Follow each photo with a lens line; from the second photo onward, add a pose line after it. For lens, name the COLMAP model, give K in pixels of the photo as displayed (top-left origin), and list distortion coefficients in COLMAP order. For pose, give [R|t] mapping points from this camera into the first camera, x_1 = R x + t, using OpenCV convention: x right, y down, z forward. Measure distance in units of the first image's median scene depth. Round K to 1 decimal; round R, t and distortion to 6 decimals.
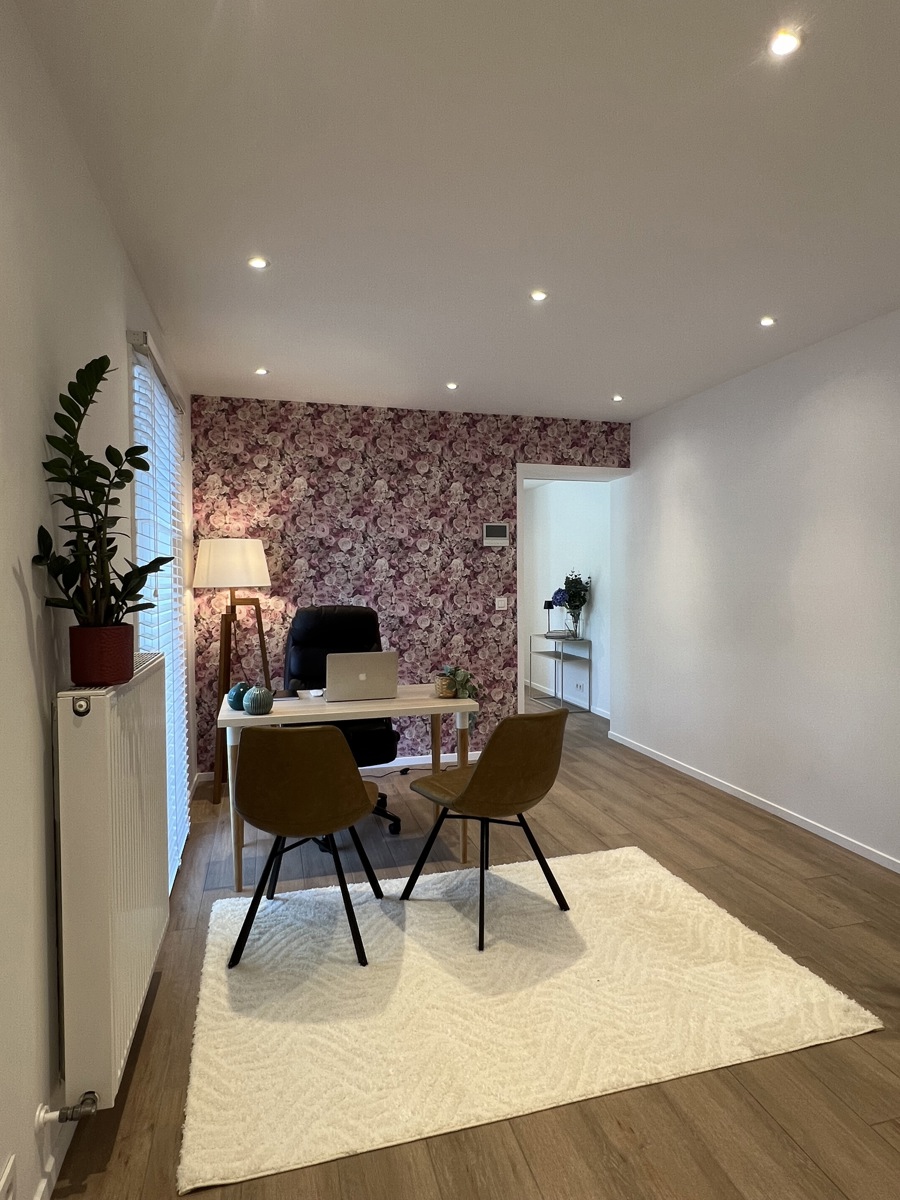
lens RADIAL K [[670.6, 0, 452.6], [0, 670.6, 594.1], [0, 0, 1]] dist [-0.007275, 0.005405]
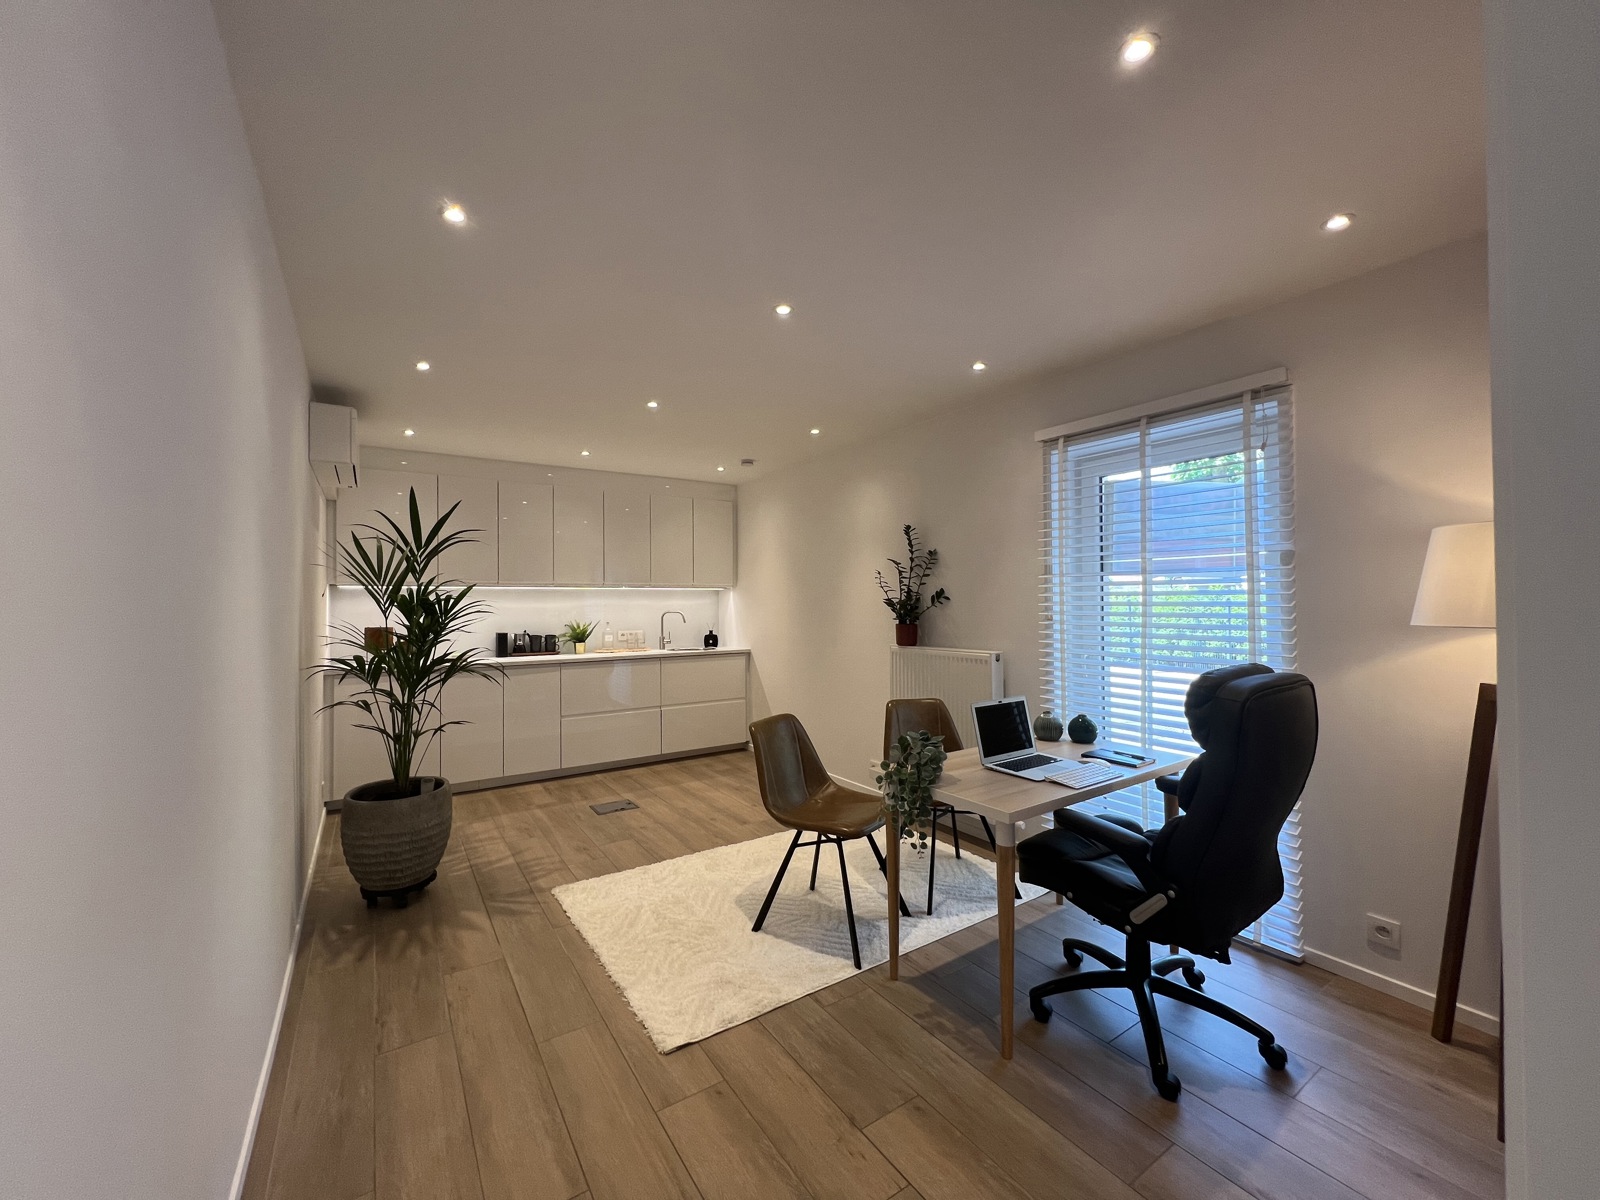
lens RADIAL K [[640.7, 0, 796.2], [0, 640.7, 601.2], [0, 0, 1]] dist [0.001314, 0.000136]
pose [[-0.950991, 0.011466, -0.309005, 0.245348], [0.002118, 0.999530, 0.030570, -0.040996], [0.309211, 0.028418, -0.950569, 1.161347]]
